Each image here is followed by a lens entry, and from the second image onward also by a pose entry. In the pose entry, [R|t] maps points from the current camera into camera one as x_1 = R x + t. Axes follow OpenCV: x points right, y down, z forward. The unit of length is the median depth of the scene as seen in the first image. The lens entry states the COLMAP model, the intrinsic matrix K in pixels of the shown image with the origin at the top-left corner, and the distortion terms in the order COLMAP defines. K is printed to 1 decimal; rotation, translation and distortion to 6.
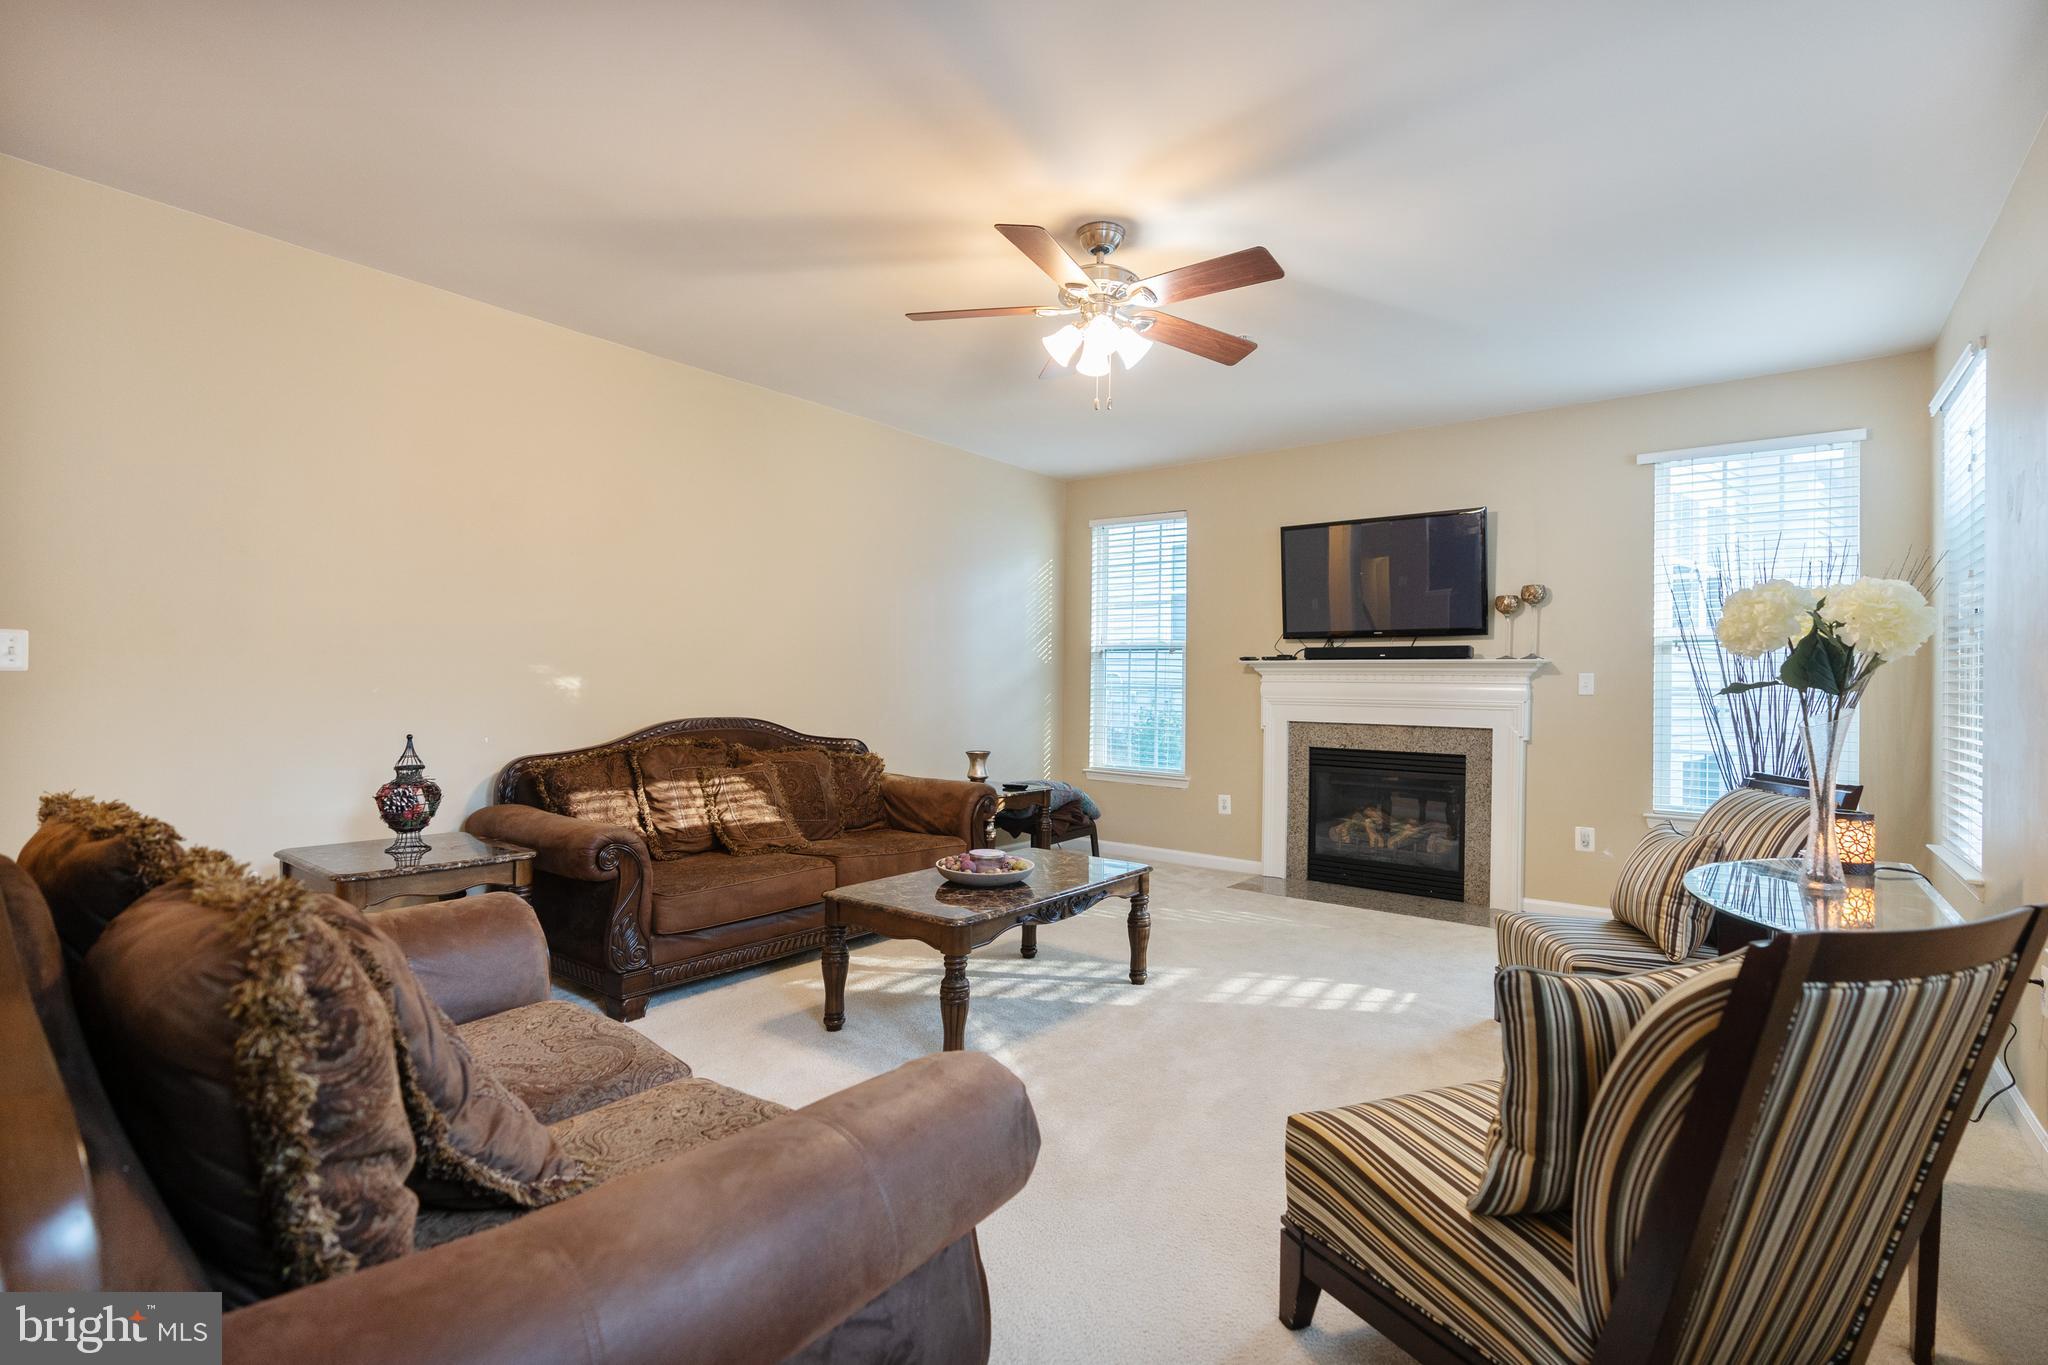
lens RADIAL K [[943.5, 0, 1015.0], [0, 943.5, 688.7], [0, 0, 1]] dist [-0.008114, 0.003754]
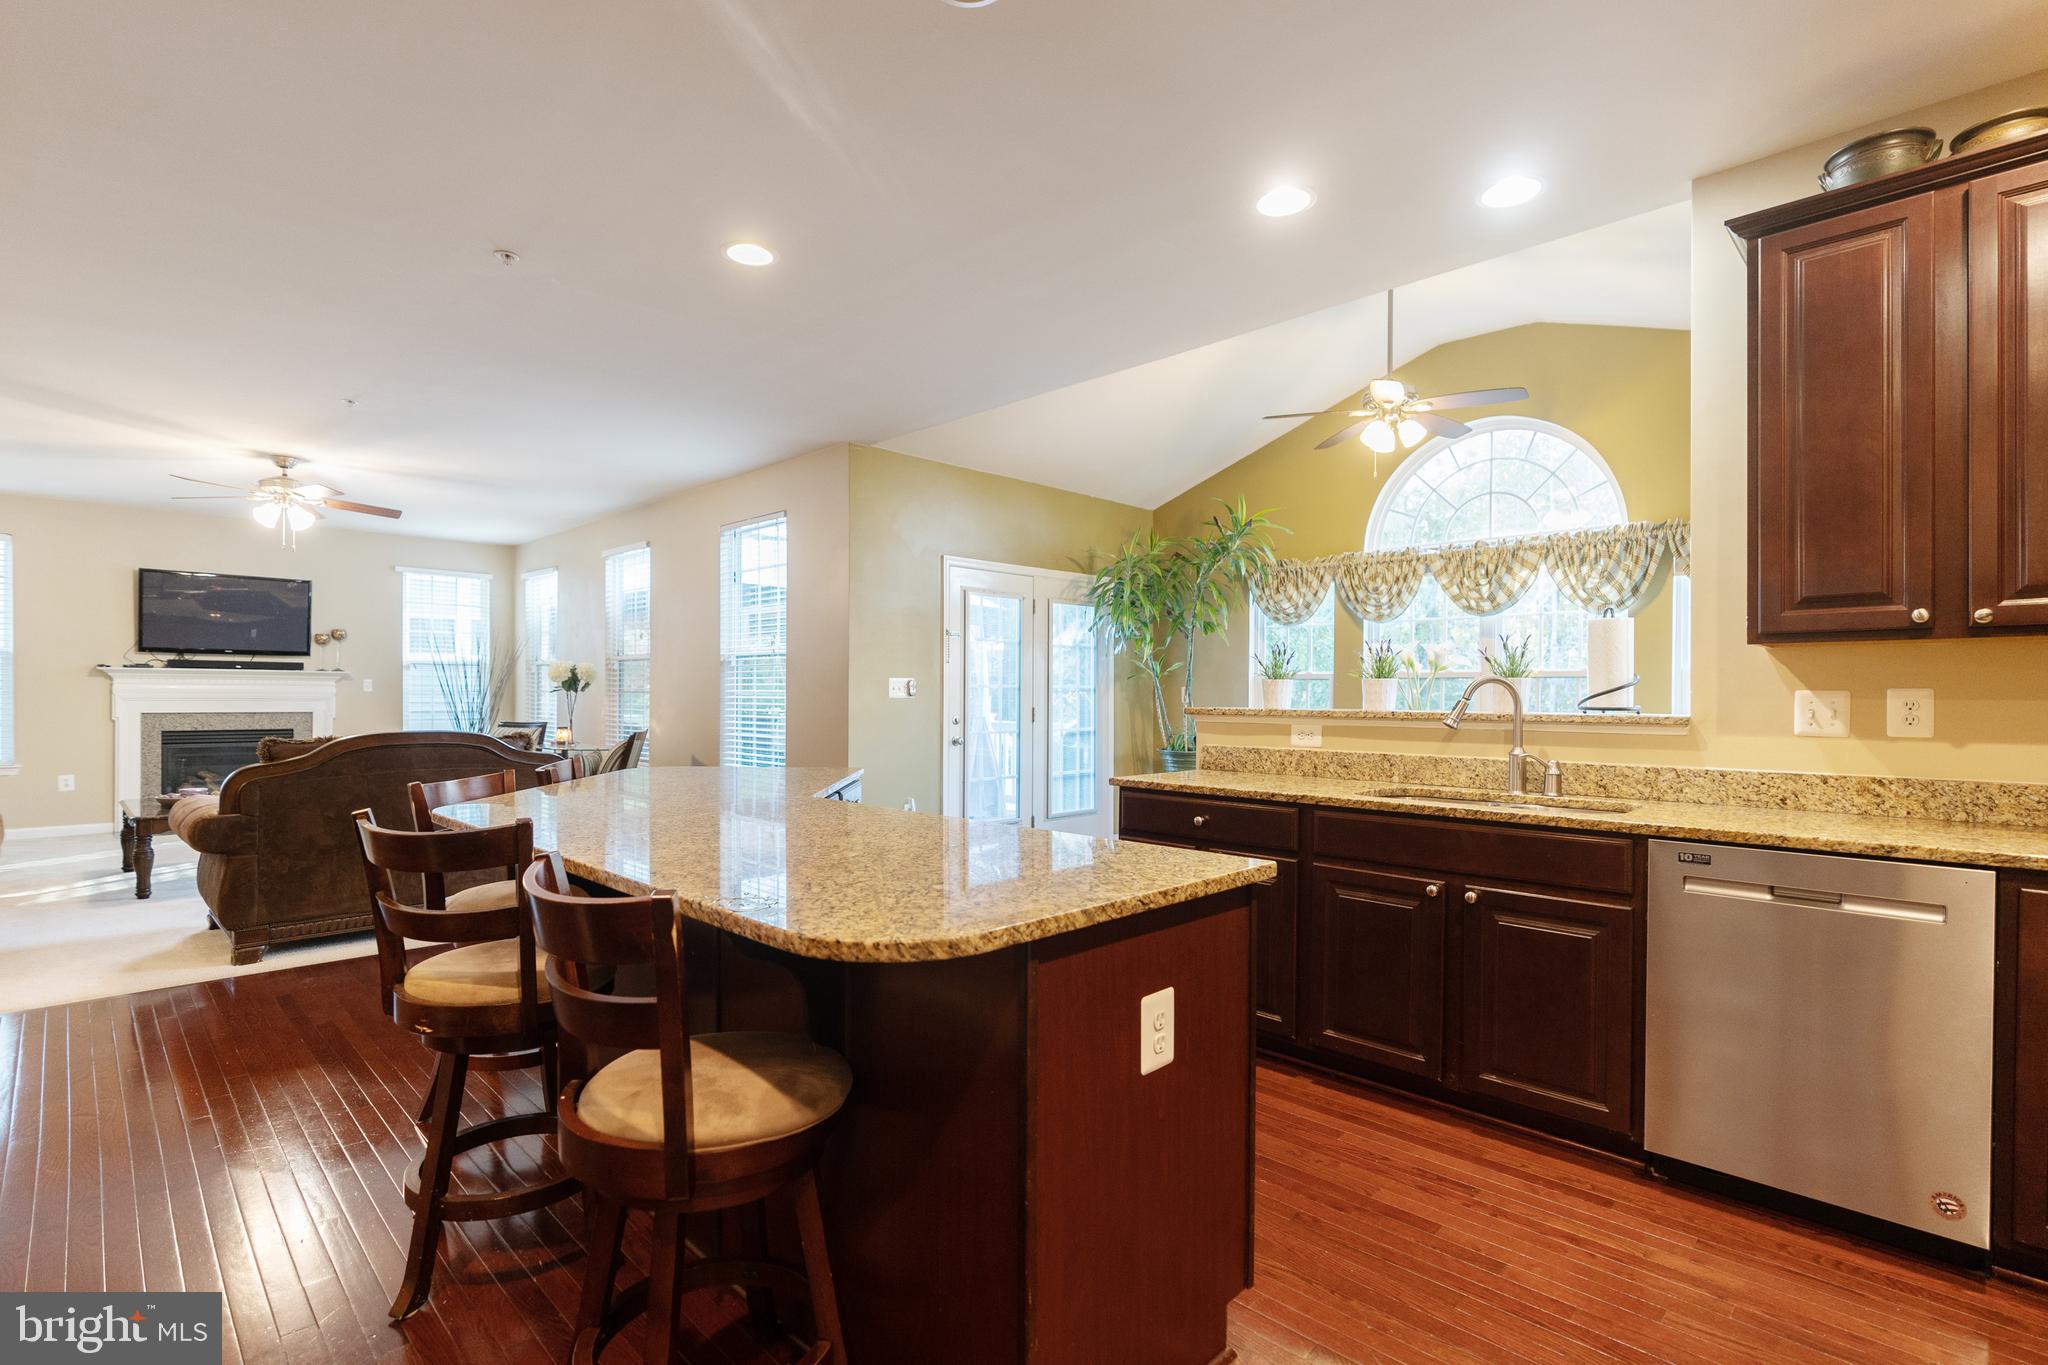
lens RADIAL K [[943.5, 0, 1015.5], [0, 943.5, 696.7], [0, 0, 1]] dist [-0.008114, 0.003754]
pose [[0.117043, -0.017297, 0.992976, -0.969279], [-0.004472, 0.999829, 0.017943, -0.019825], [-0.993117, -0.006541, 0.116946, -0.424776]]
